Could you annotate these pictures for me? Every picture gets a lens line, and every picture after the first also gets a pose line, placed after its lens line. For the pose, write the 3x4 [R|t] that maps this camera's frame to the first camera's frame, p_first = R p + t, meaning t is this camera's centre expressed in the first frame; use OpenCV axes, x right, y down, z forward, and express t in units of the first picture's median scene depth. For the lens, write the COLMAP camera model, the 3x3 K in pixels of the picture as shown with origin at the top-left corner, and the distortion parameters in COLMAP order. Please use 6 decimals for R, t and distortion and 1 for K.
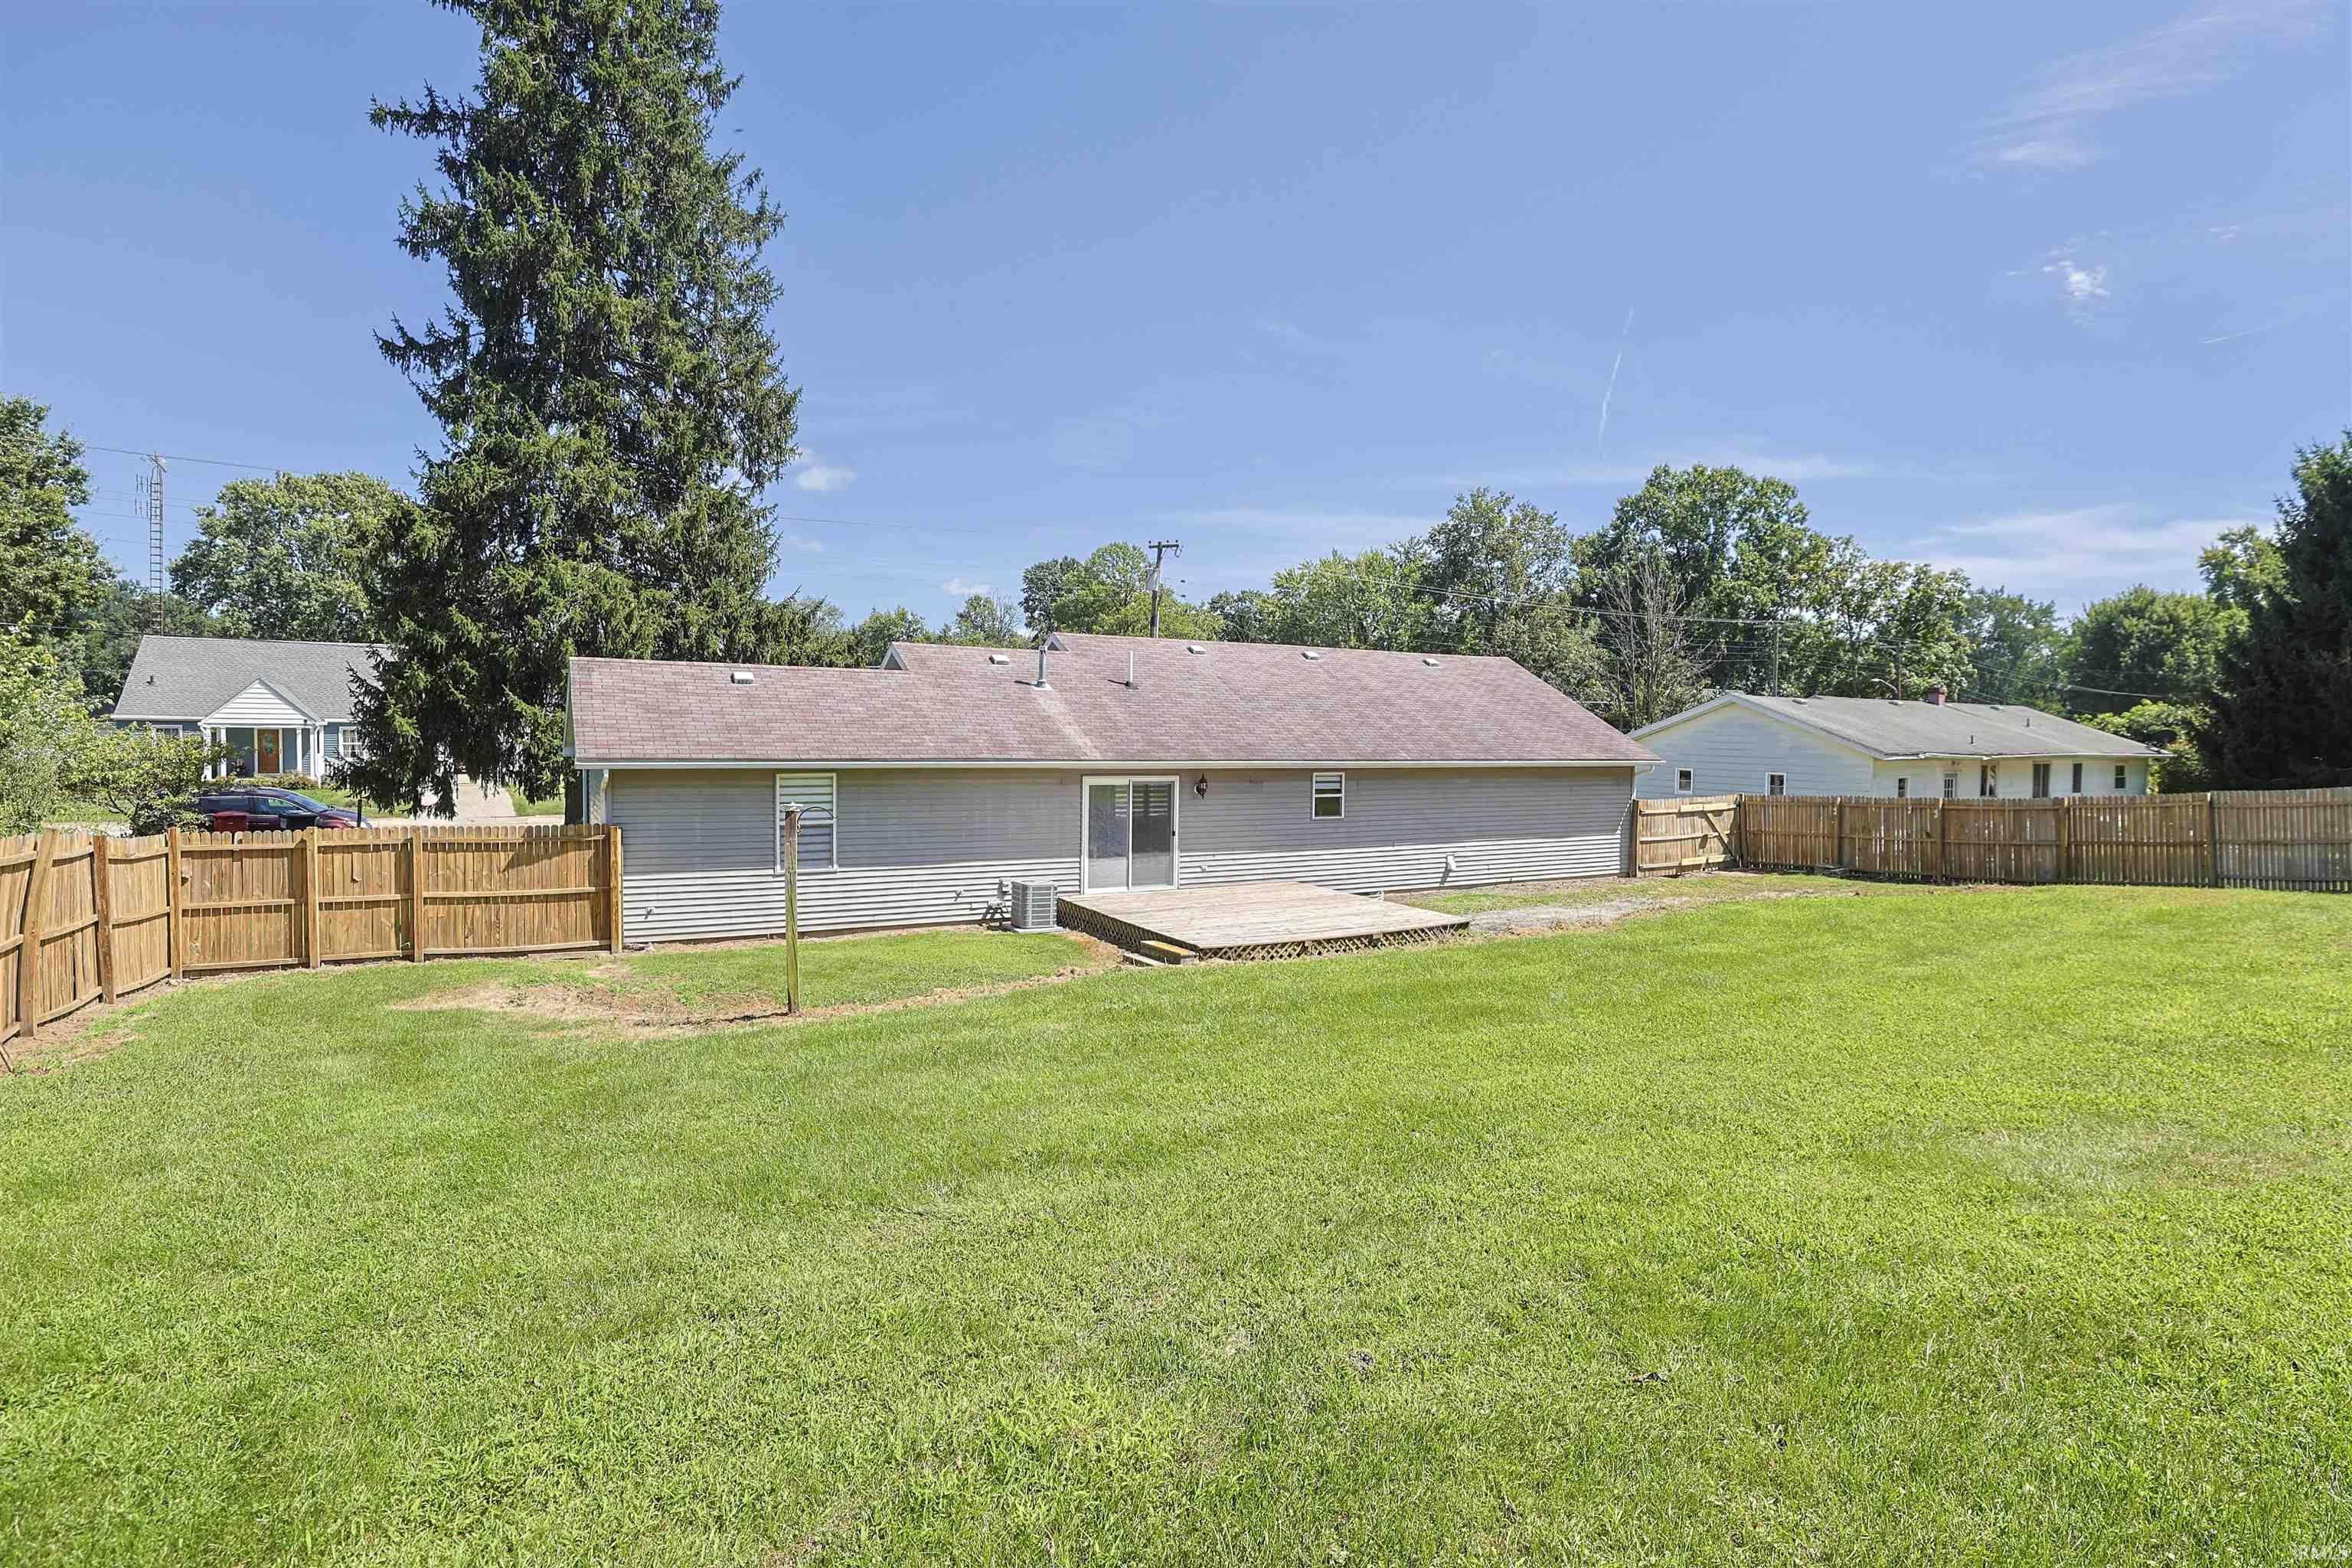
lens RADIAL K [[1107.1, 0, 1233.3], [0, 1107.1, 777.6], [0, 0, 1]] dist [-0.024495, 0.000841]
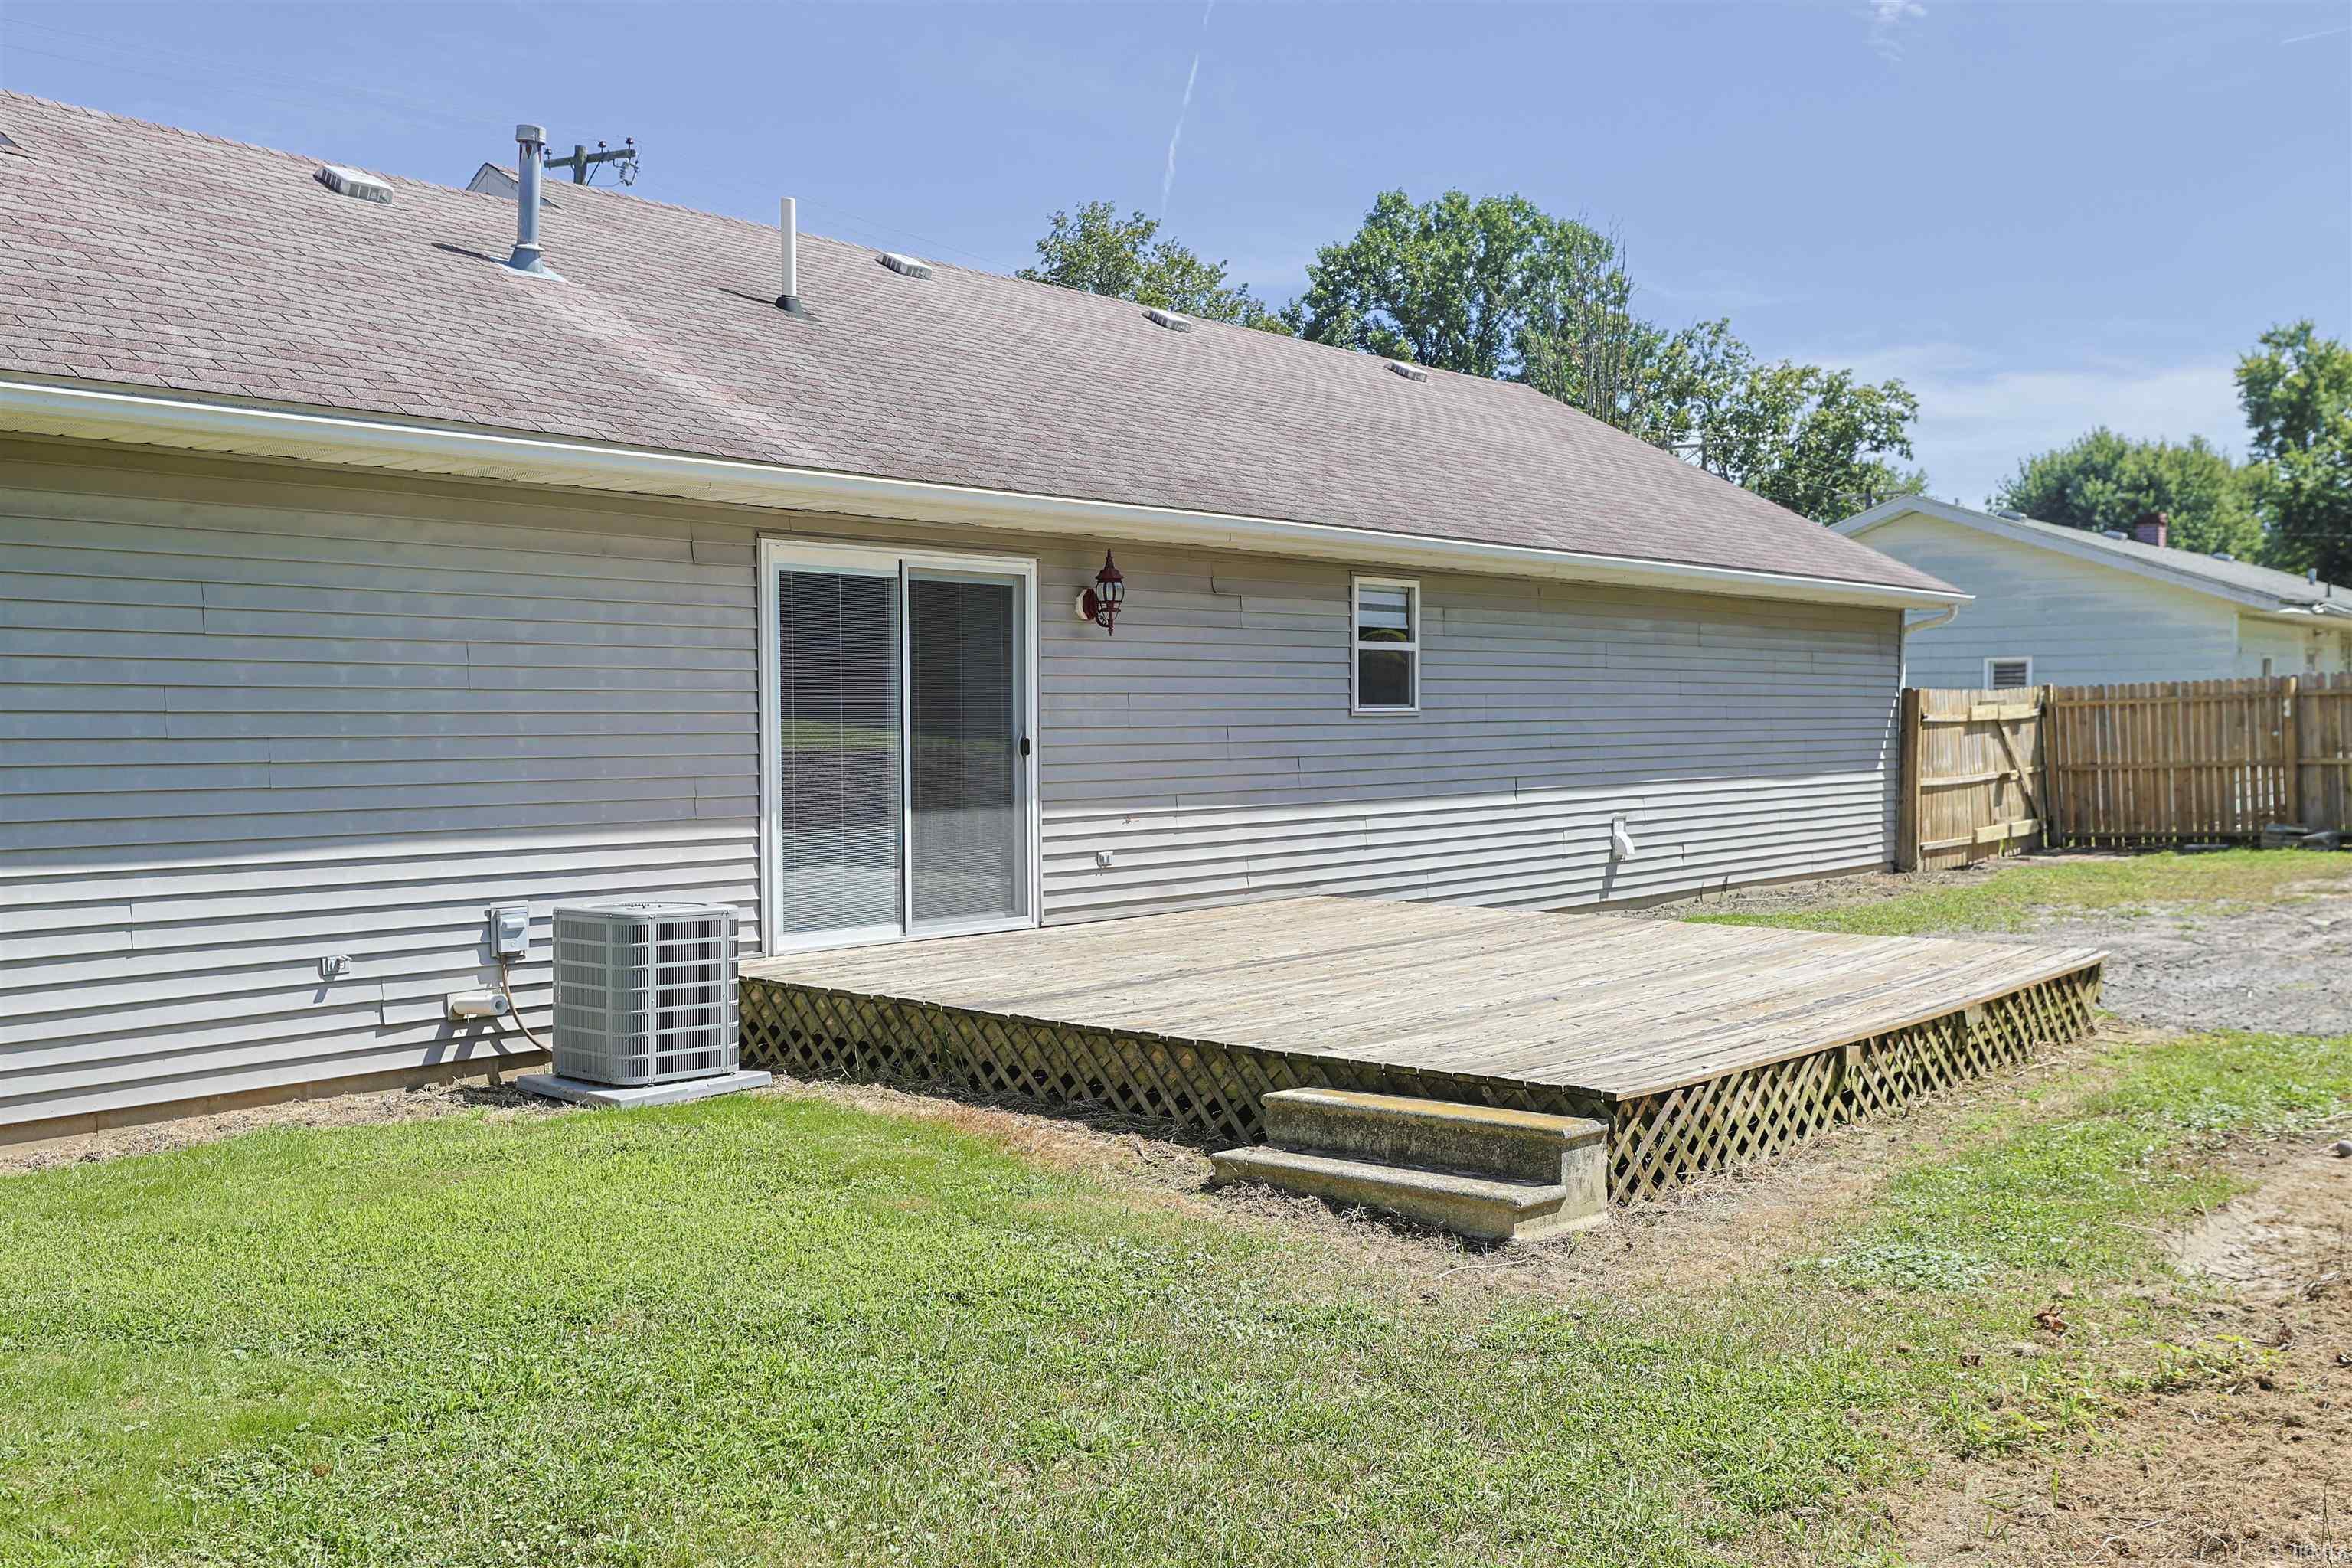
lens RADIAL K [[2014.8, 0, 1176.0], [0, 2014.8, 784.0], [0, 0, 1]] dist [0.014598, 0.002215]
pose [[0.953779, -0.030545, 0.298952, -0.153913], [0.031510, 0.999502, 0.001594, 0.052138], [-0.298852, 0.007900, 0.954267, 0.387089]]
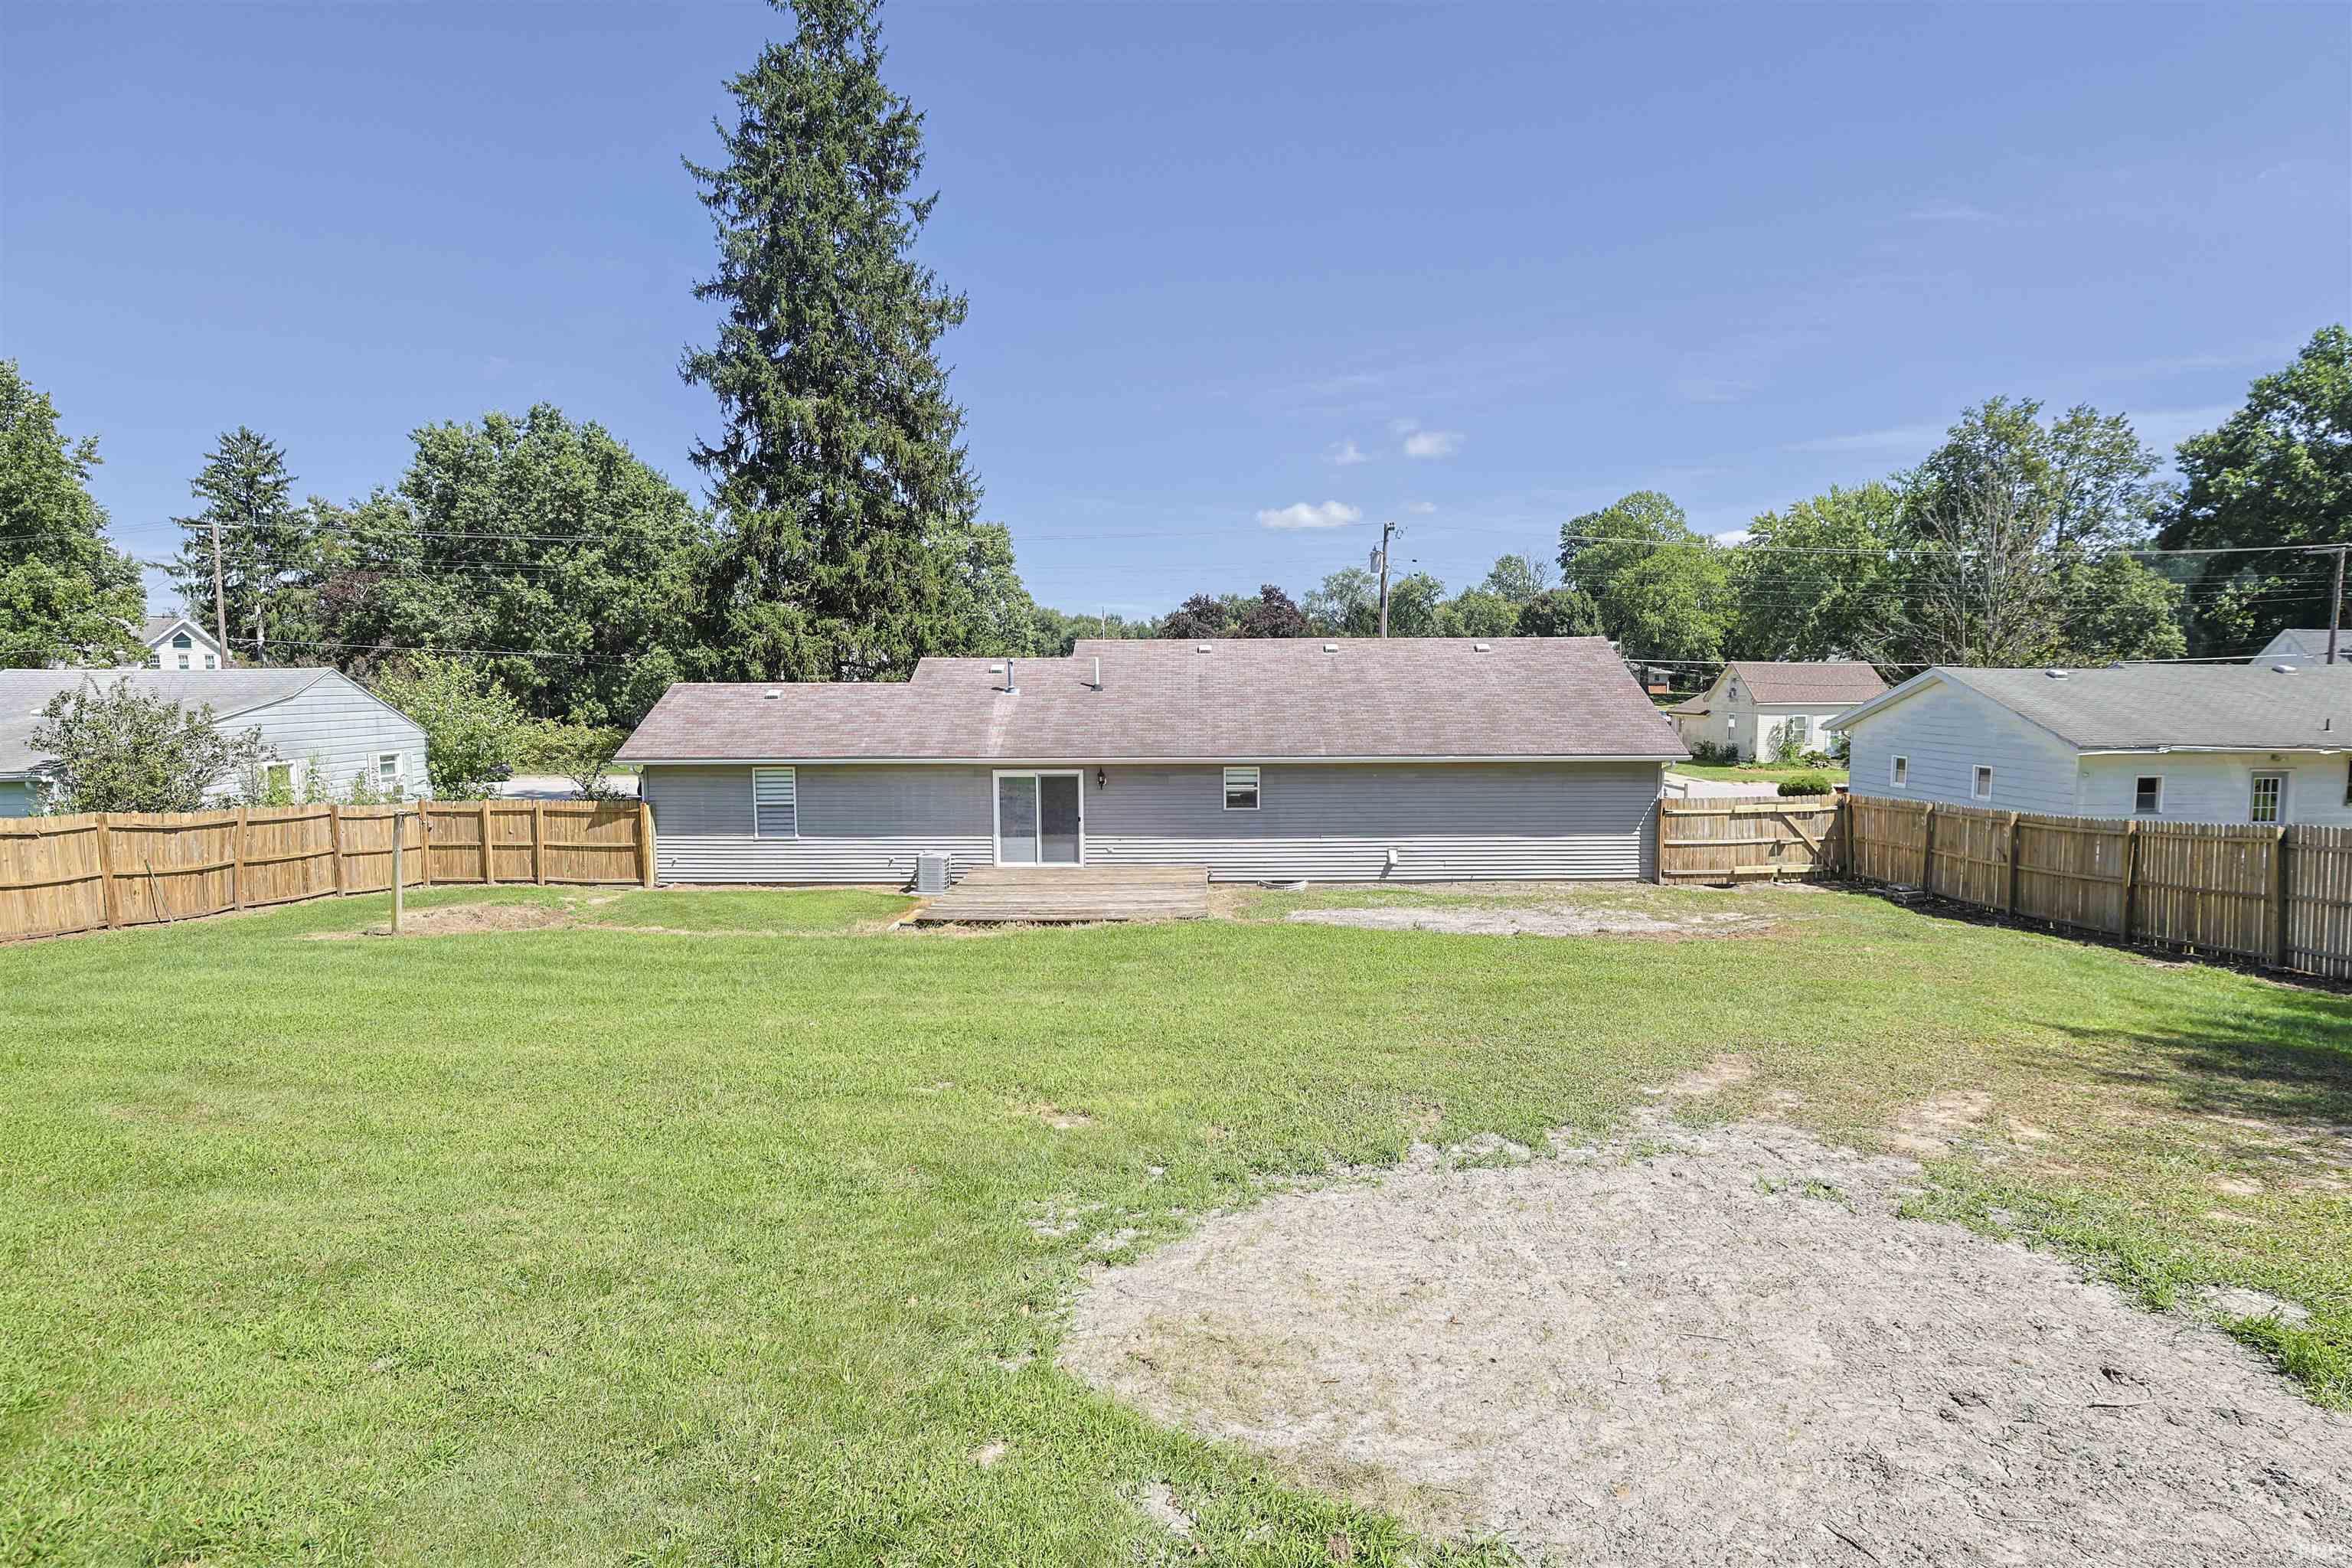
lens RADIAL K [[1107.1, 0, 1233.3], [0, 1107.1, 777.6], [0, 0, 1]] dist [-0.024495, 0.000841]
pose [[0.880168, 0.023028, -0.474104, 0.544437], [-0.005516, 0.999251, 0.038294, -0.033030], [0.474630, -0.031090, 0.879636, 0.046360]]
